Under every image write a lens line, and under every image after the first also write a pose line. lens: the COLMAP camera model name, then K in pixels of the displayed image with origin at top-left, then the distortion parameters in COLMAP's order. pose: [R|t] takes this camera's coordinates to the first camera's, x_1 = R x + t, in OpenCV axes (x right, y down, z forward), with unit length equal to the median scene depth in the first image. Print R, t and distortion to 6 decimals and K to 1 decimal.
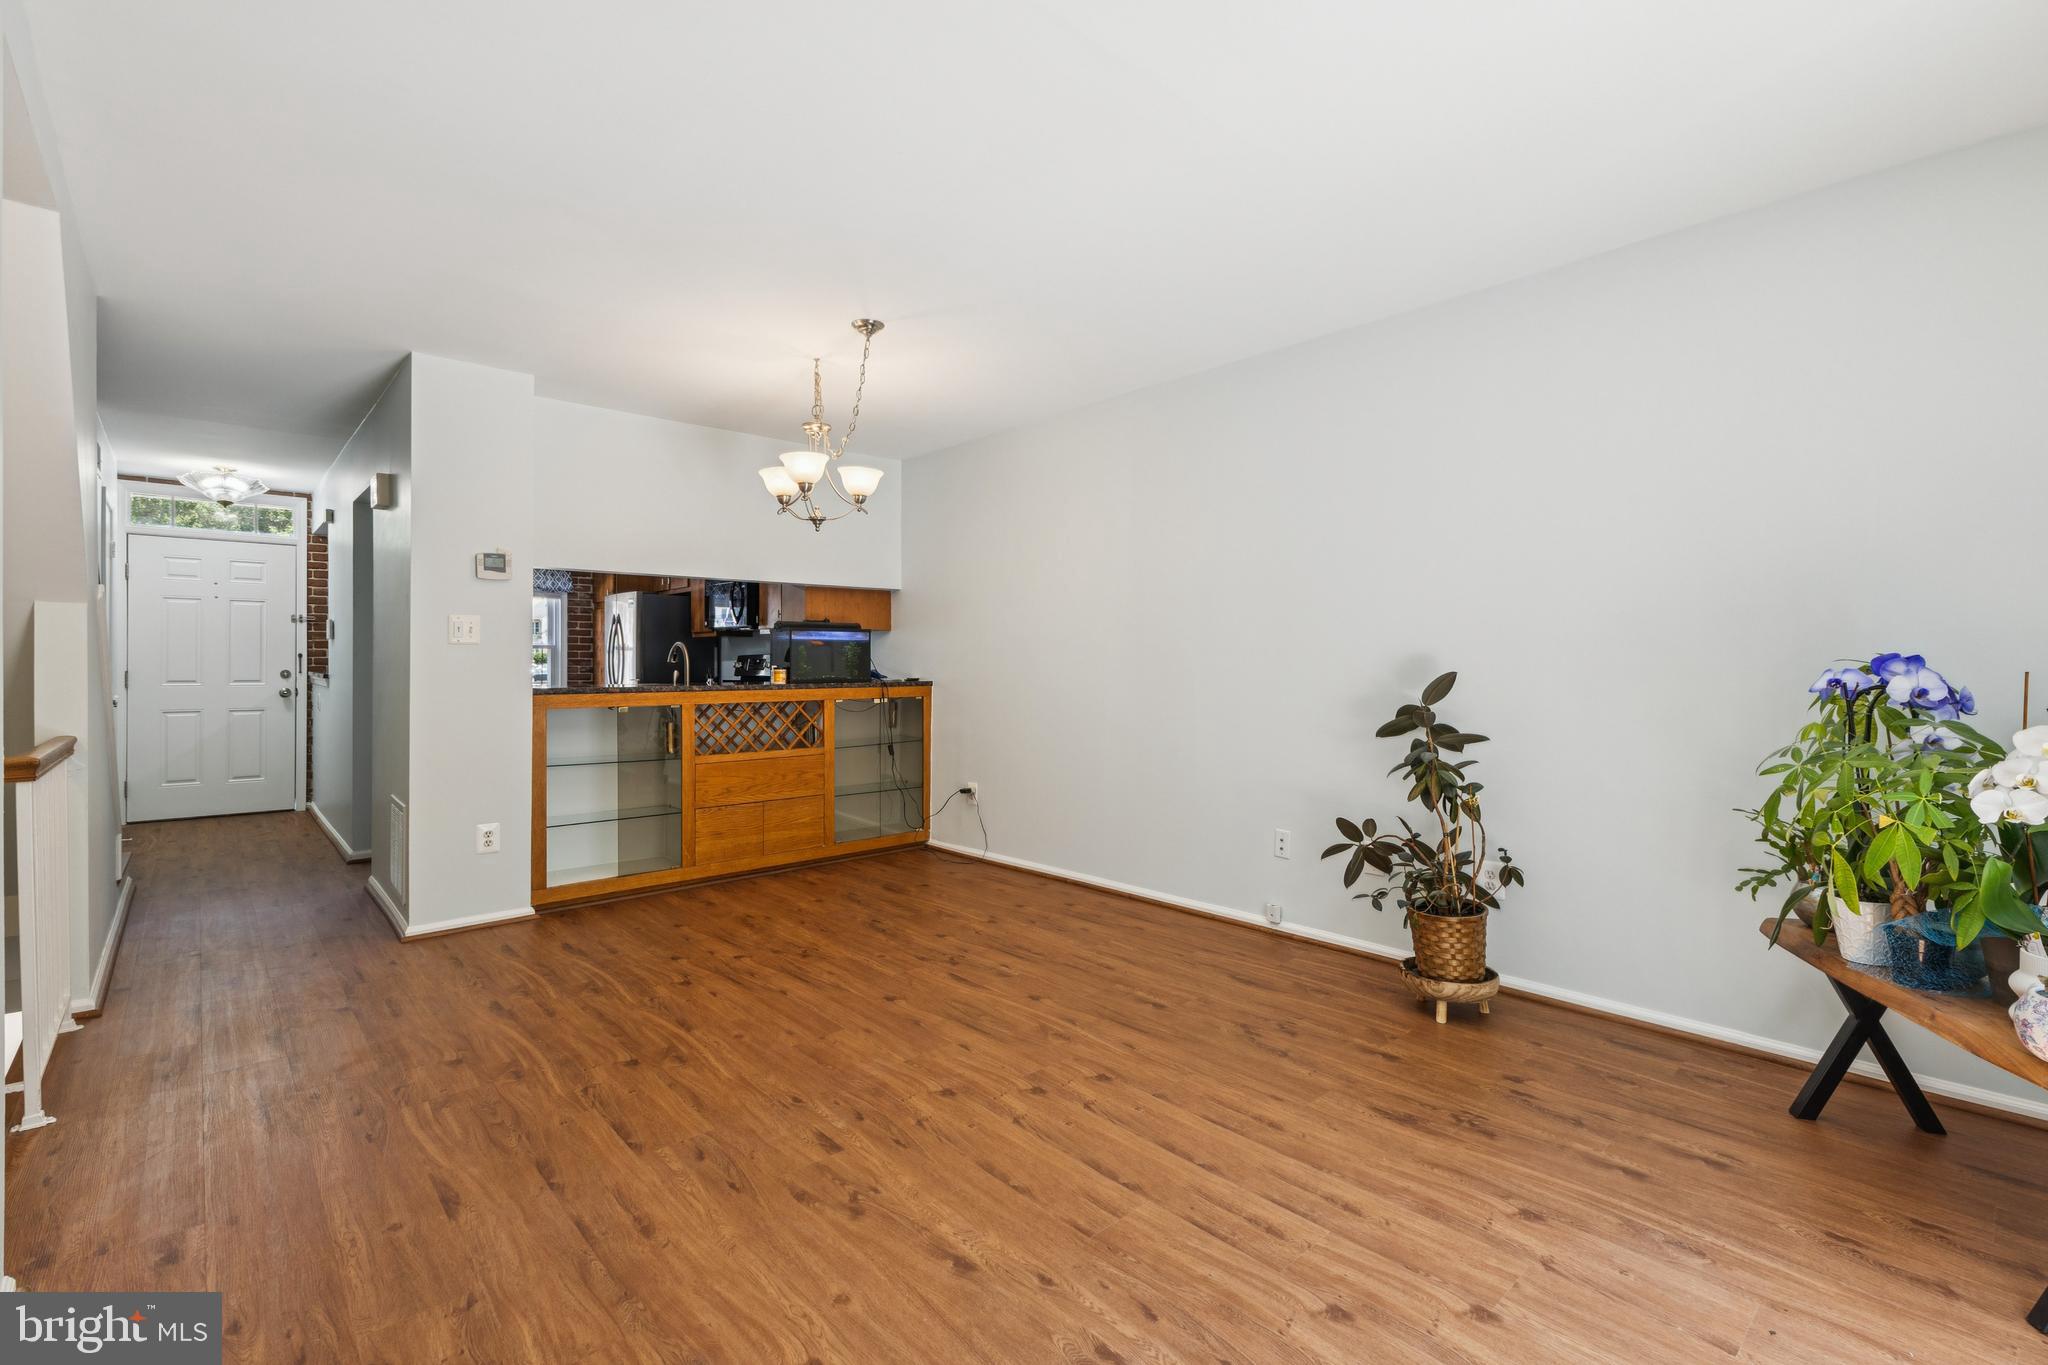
lens RADIAL K [[898.7, 0, 1015.9], [0, 898.7, 678.9], [0, 0, 1]] dist [0.015216, 0.000132]
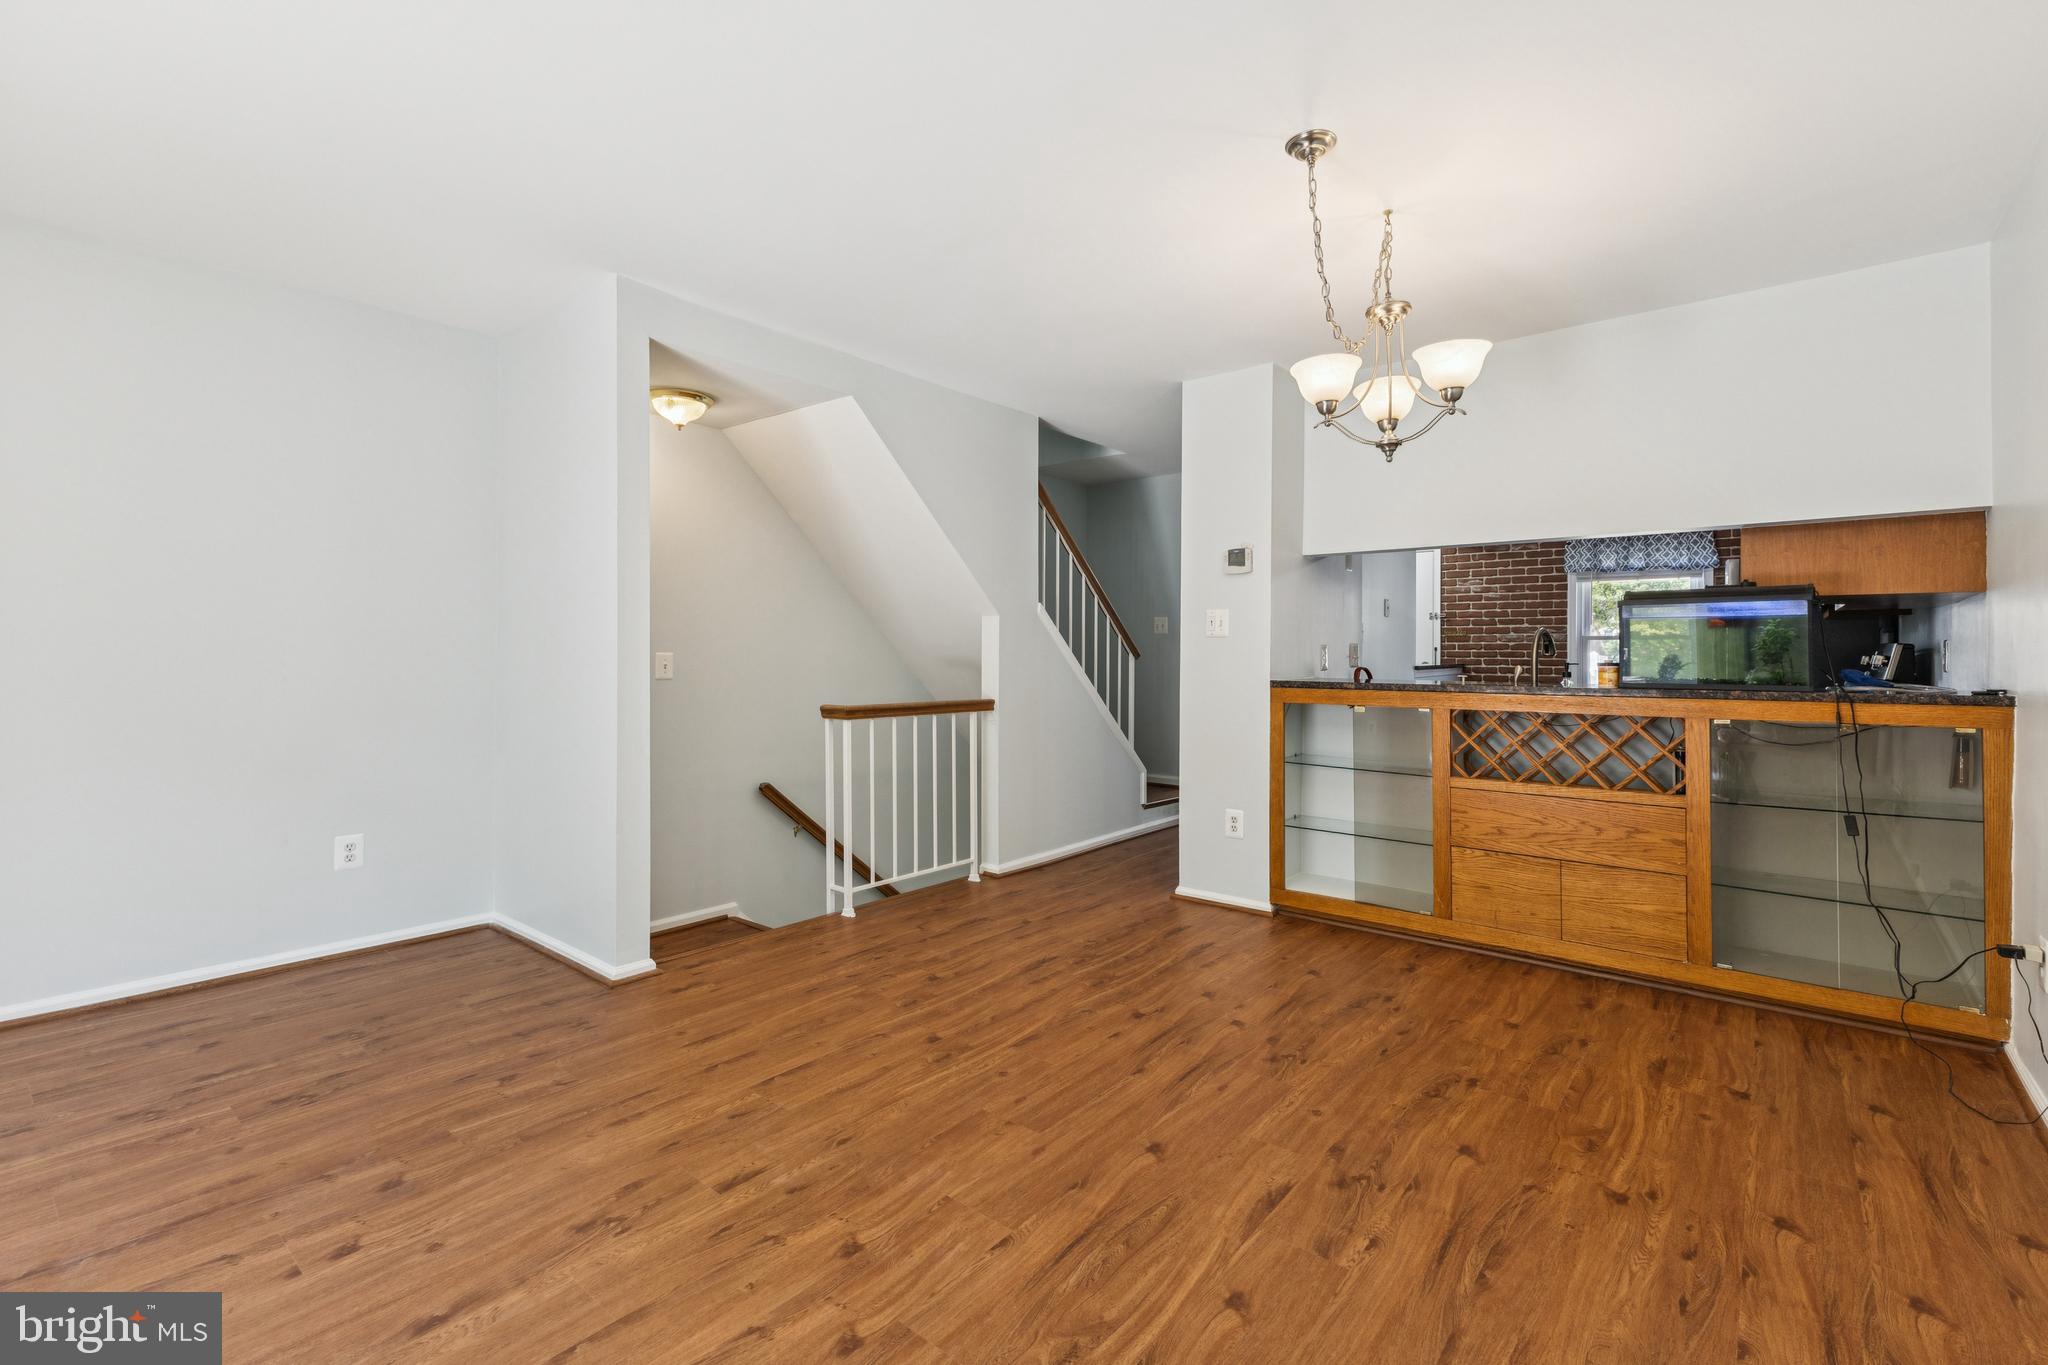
lens RADIAL K [[895.2, 0, 1046.8], [0, 895.2, 649.4], [0, 0, 1]] dist [0.011608, -0.000210]
pose [[0.164310, -0.004683, -0.986398, 0.520978], [-0.021644, 0.999731, -0.008352, -0.013280], [0.986171, 0.022722, 0.164165, 0.808473]]
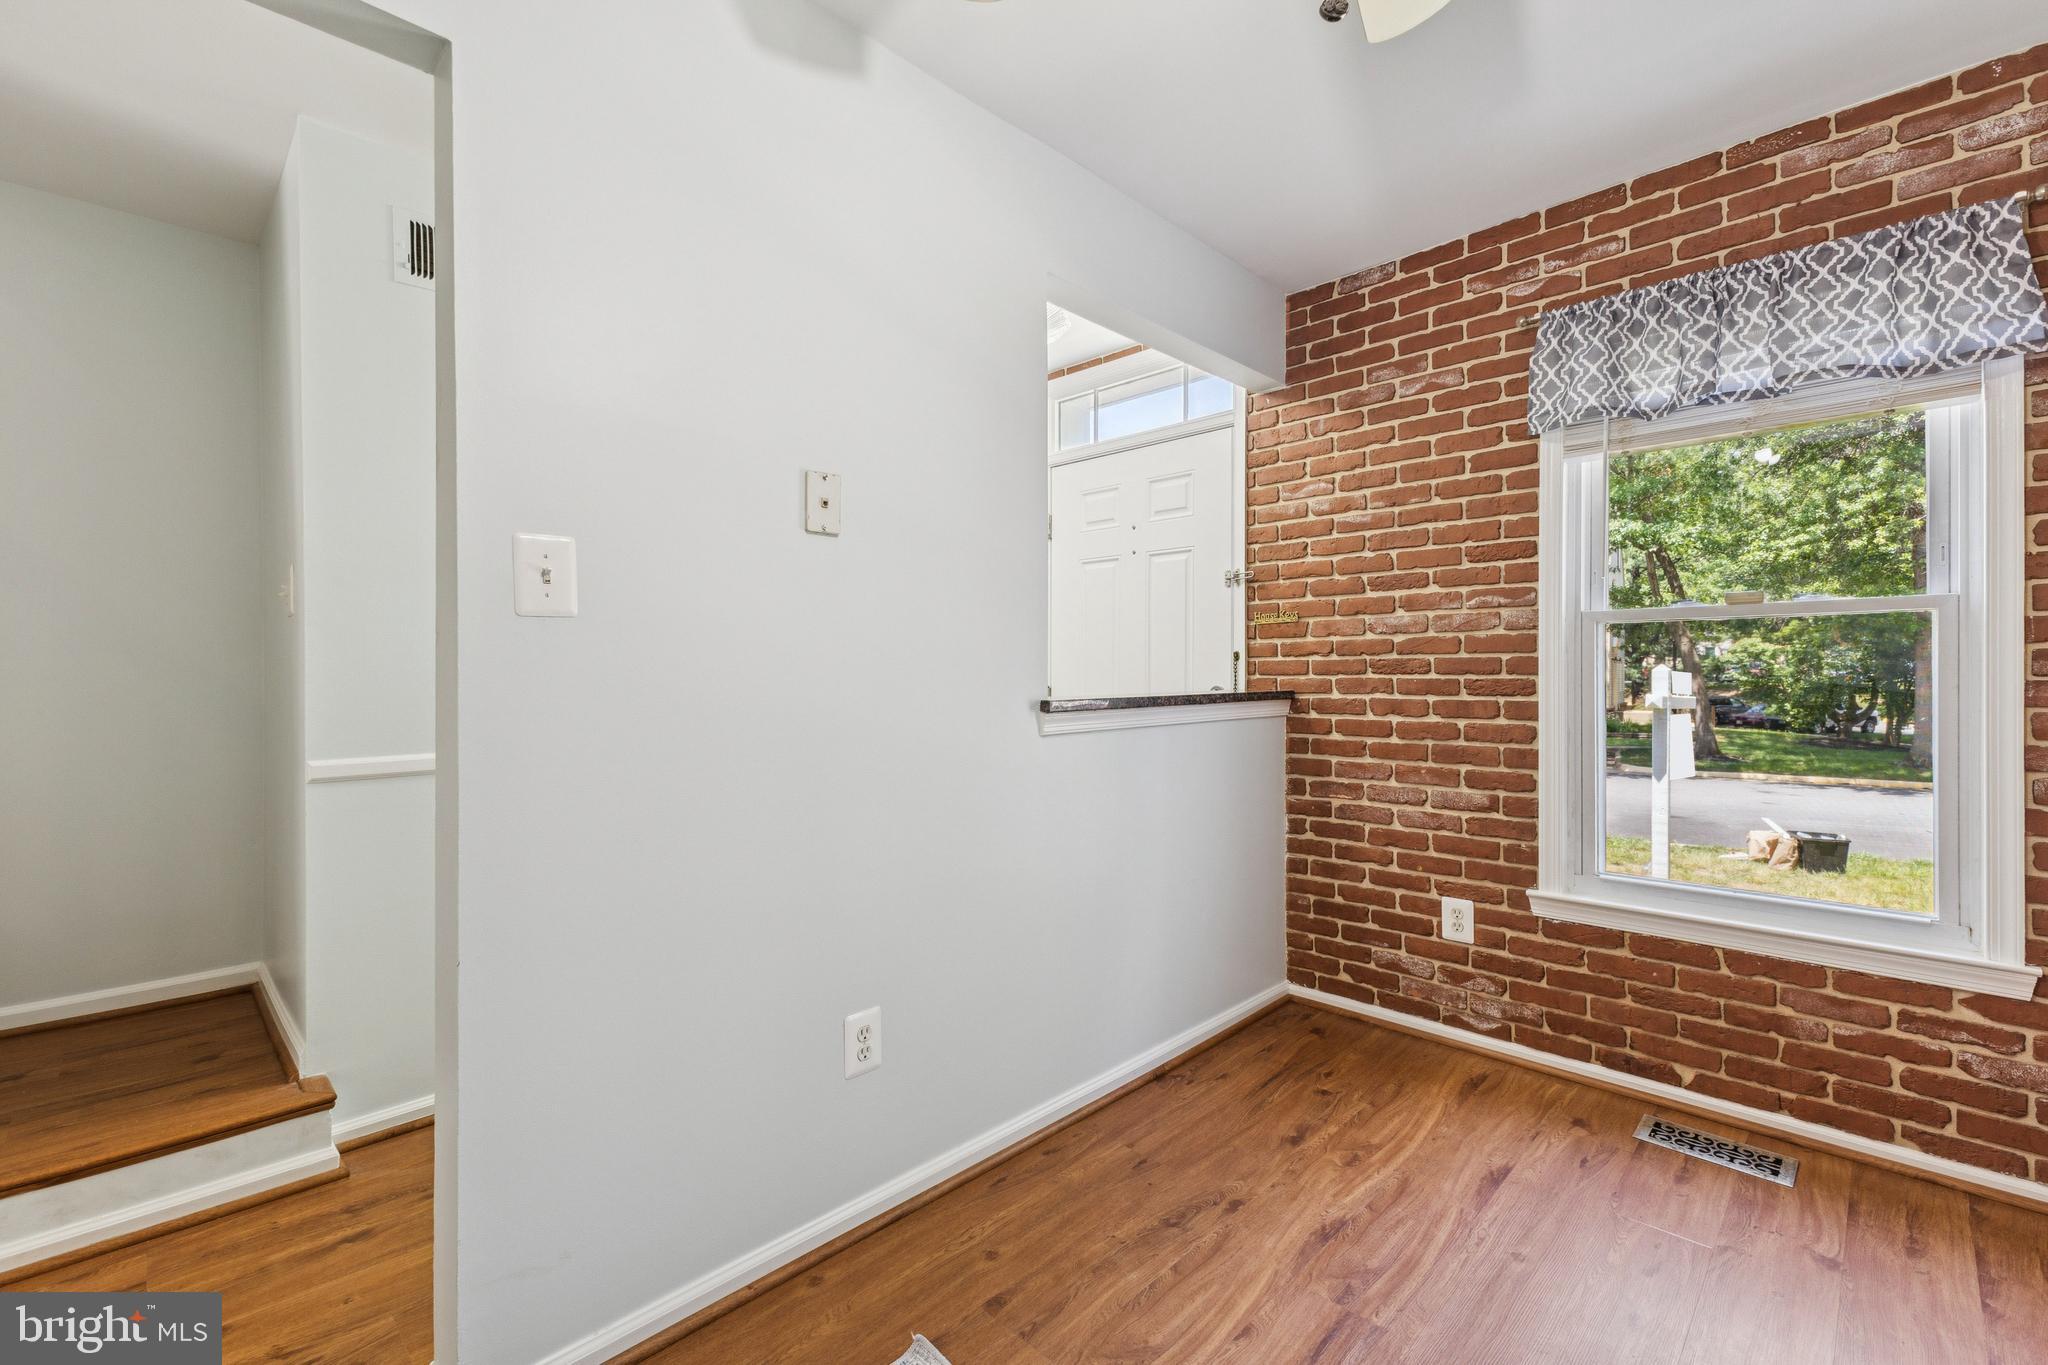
lens RADIAL K [[860.5, 0, 1026.5], [0, 860.5, 677.5], [0, 0, 1]] dist [-0.008832, -0.000641]
pose [[0.057676, 0.001703, -0.998334, -0.807115], [-0.016598, 0.999862, 0.000746, -0.030063], [0.998197, 0.016527, 0.057696, 2.019784]]
